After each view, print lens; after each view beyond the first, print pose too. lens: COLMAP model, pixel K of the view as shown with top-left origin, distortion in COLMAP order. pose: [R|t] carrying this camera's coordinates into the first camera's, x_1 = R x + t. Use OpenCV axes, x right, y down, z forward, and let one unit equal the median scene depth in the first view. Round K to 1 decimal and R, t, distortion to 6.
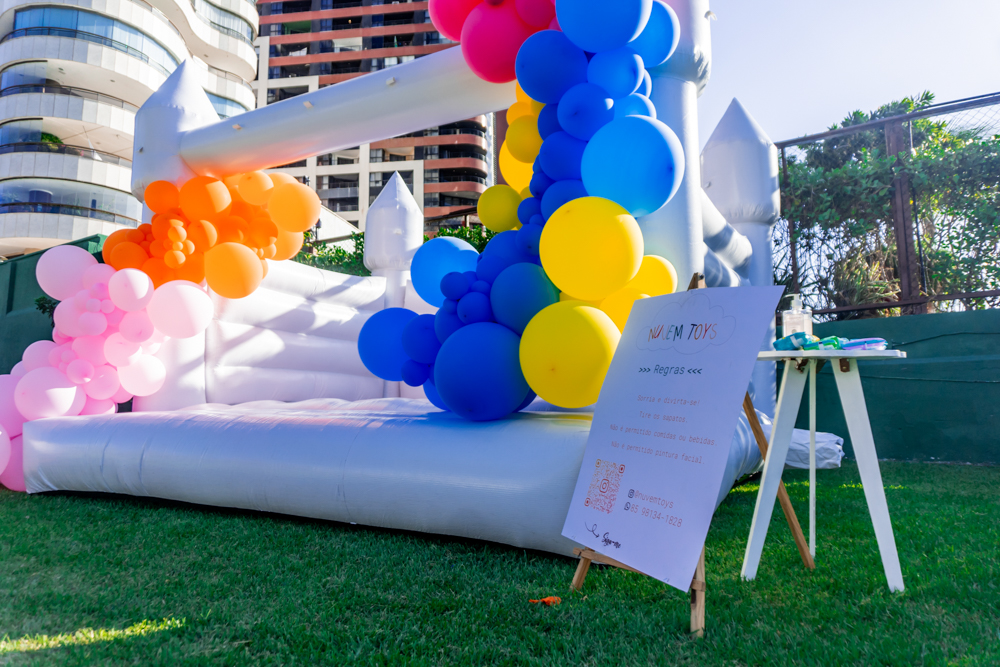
lens RADIAL K [[673.4, 0, 500.0], [0, 673.4, 333.5], [0, 0, 1]] dist [-0.031713, 0.000405]
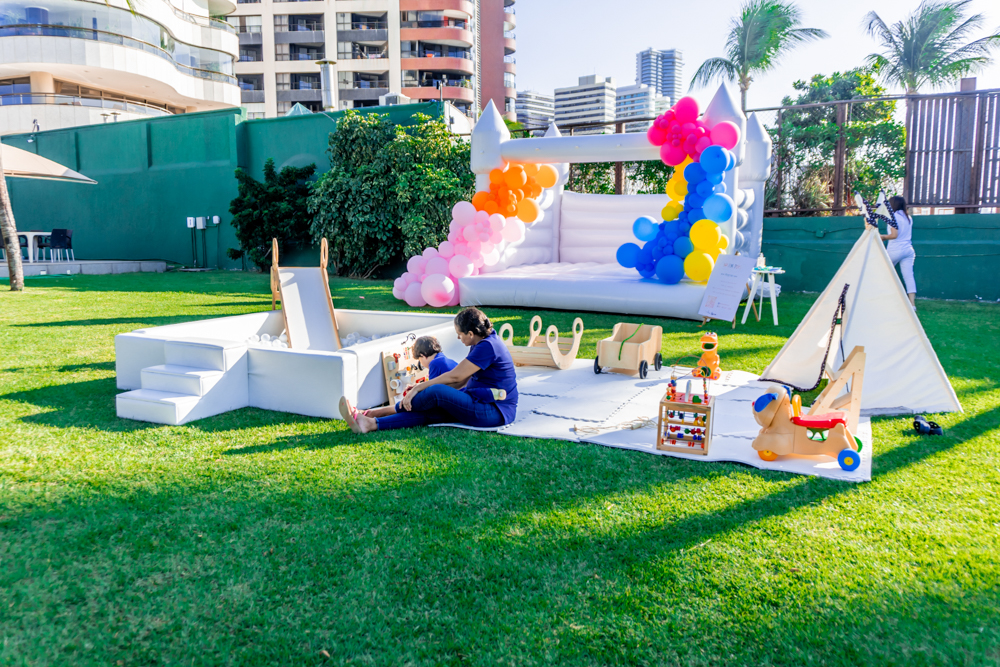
lens RADIAL K [[773.7, 0, 500.0], [0, 773.7, 333.5], [0, 0, 1]] dist [-0.016239, -0.005279]
pose [[0.998695, 0.000537, 0.051066, -0.703085], [-0.013305, 0.968147, 0.250028, -0.384334], [-0.049305, -0.250381, 0.966891, -1.823454]]
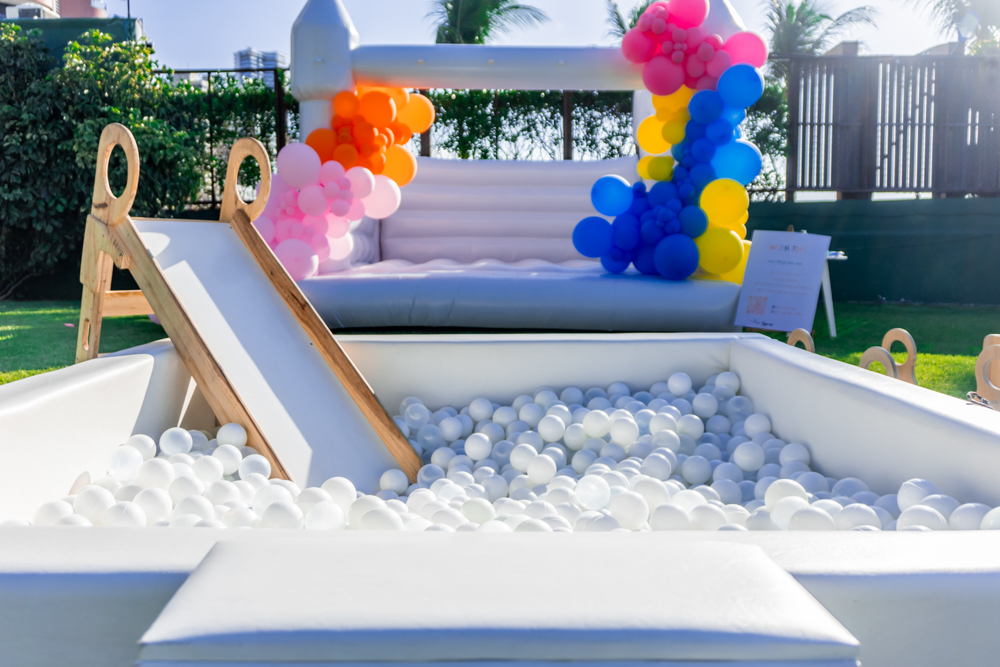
lens RADIAL K [[862.5, 0, 500.0], [0, 862.5, 333.5], [0, 0, 1]] dist [-0.034801, -0.002947]
pose [[0.872010, -0.039231, 0.487913, -1.204658], [-0.065764, 0.978356, 0.196201, -0.132916], [-0.485050, -0.203176, 0.850556, -0.720504]]
